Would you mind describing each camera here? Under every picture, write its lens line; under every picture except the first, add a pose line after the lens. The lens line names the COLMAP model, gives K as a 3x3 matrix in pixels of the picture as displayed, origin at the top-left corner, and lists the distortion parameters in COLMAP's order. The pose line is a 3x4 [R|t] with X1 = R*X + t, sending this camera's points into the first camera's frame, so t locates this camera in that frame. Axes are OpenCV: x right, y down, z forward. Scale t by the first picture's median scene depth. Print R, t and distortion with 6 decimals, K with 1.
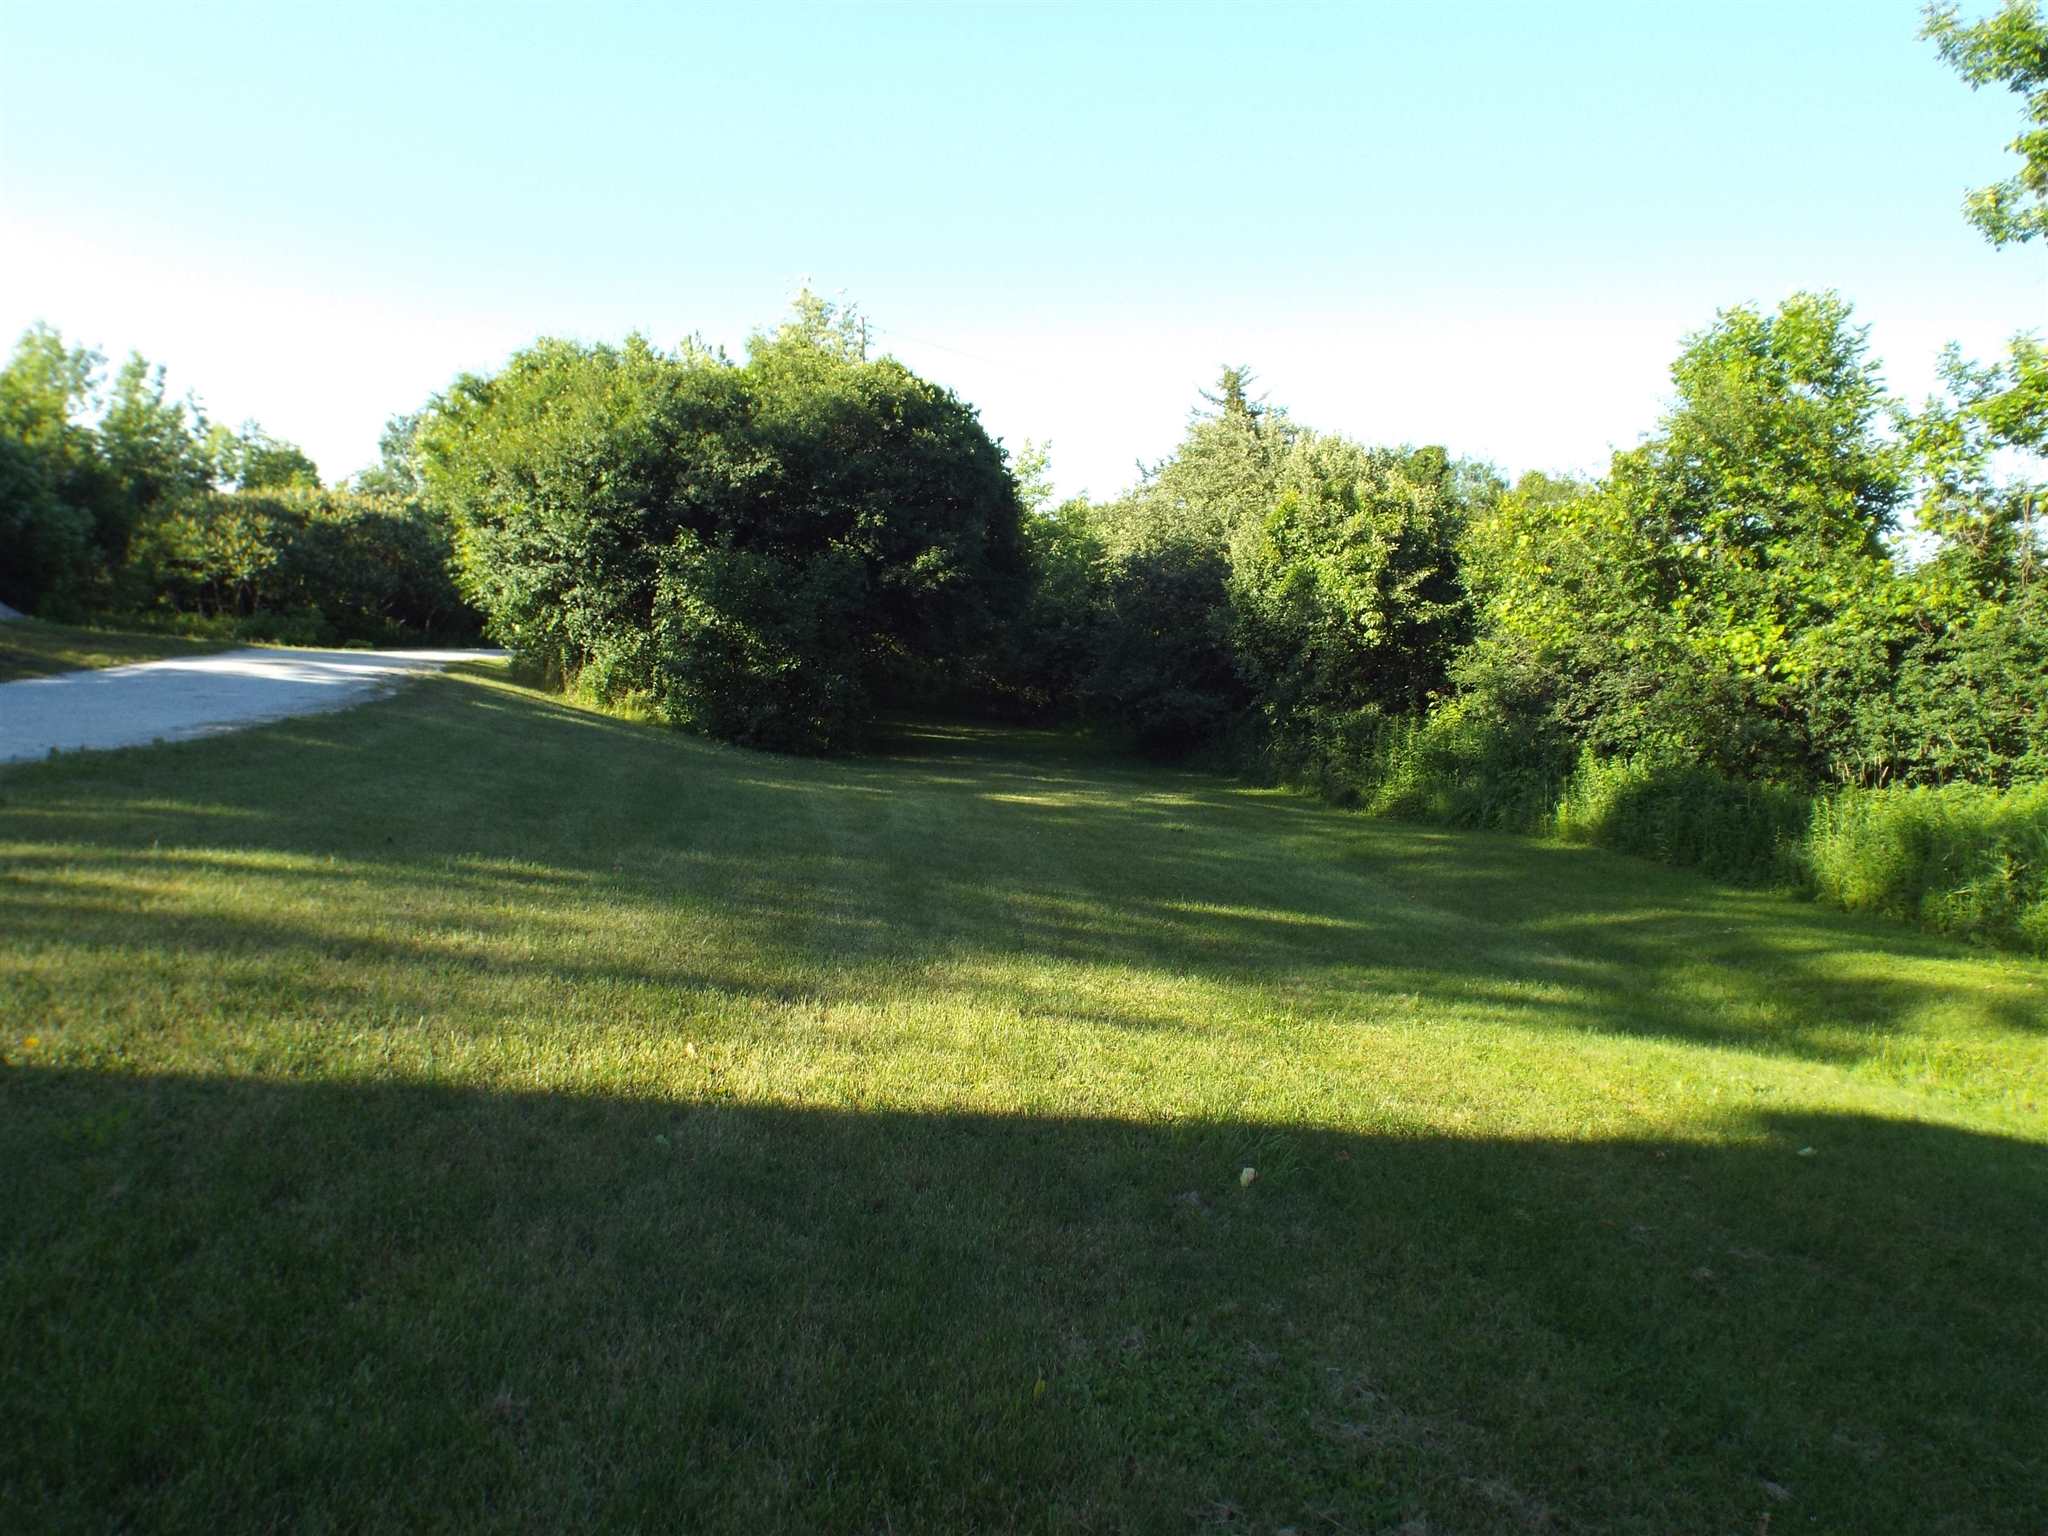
lens RADIAL K [[1440.3, 0, 1024.0], [0, 1440.3, 768.0], [0, 0, 1]] dist [-0.003690, -0.002179]
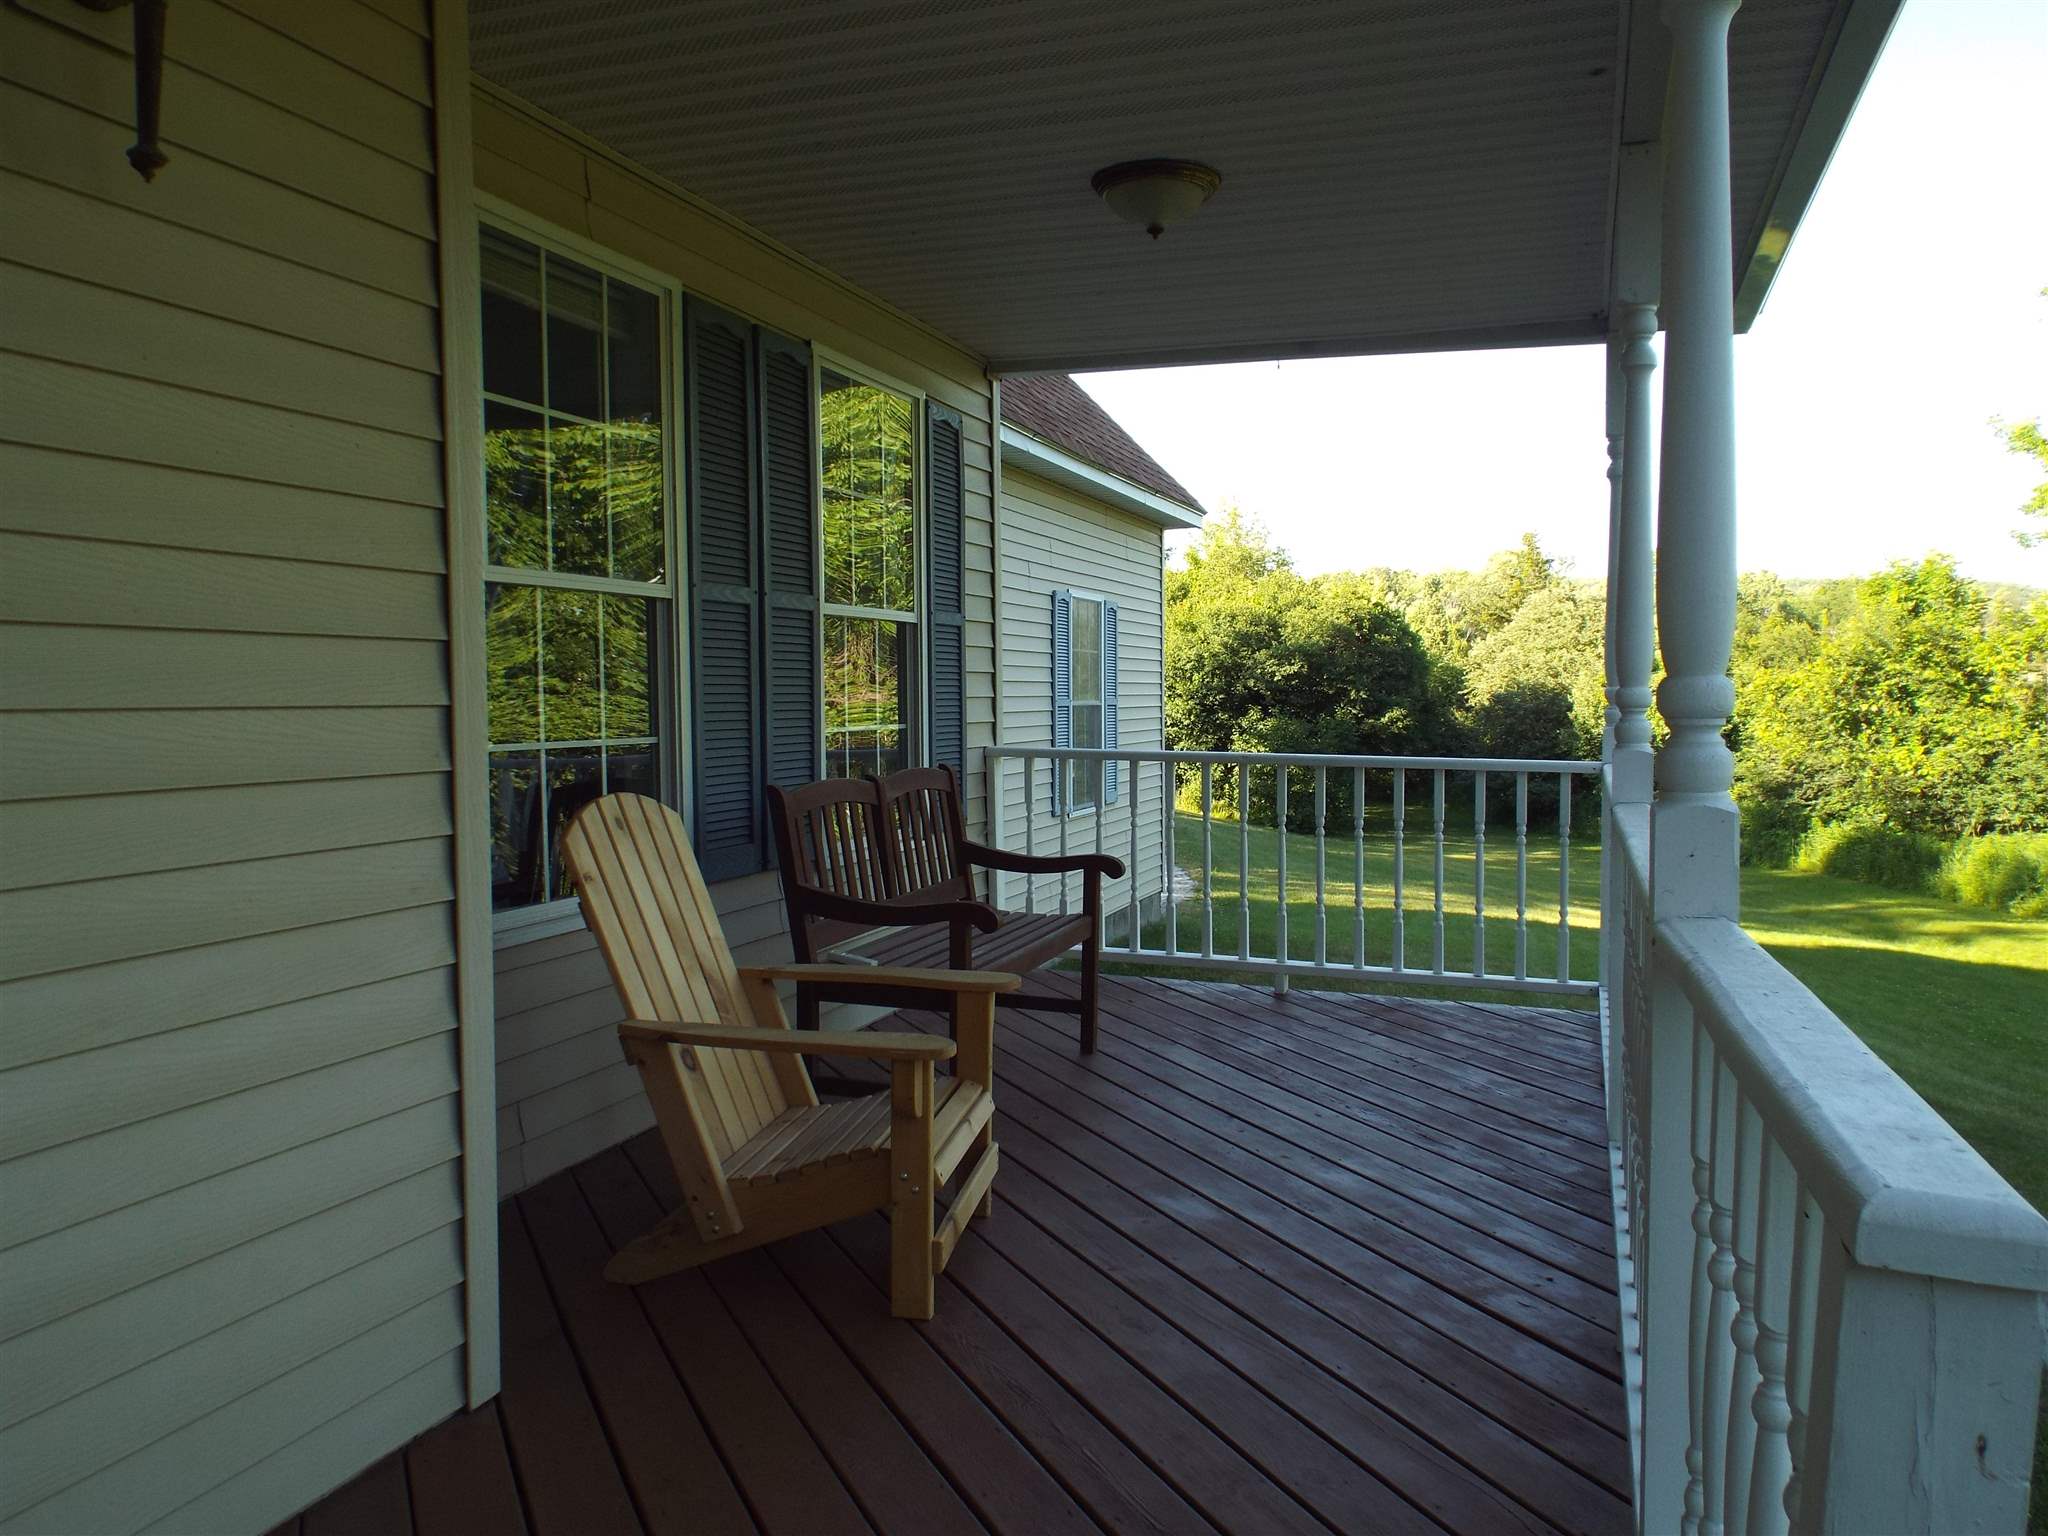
lens RADIAL K [[1471.0, 0, 1024.0], [0, 1471.0, 768.0], [0, 0, 1]] dist [-0.015627, -0.004601]
pose [[0.988507, -0.041828, -0.145274, -0.282242], [0.036011, 0.998450, -0.042442, -0.031760], [0.146824, 0.036723, 0.988481, -0.856601]]
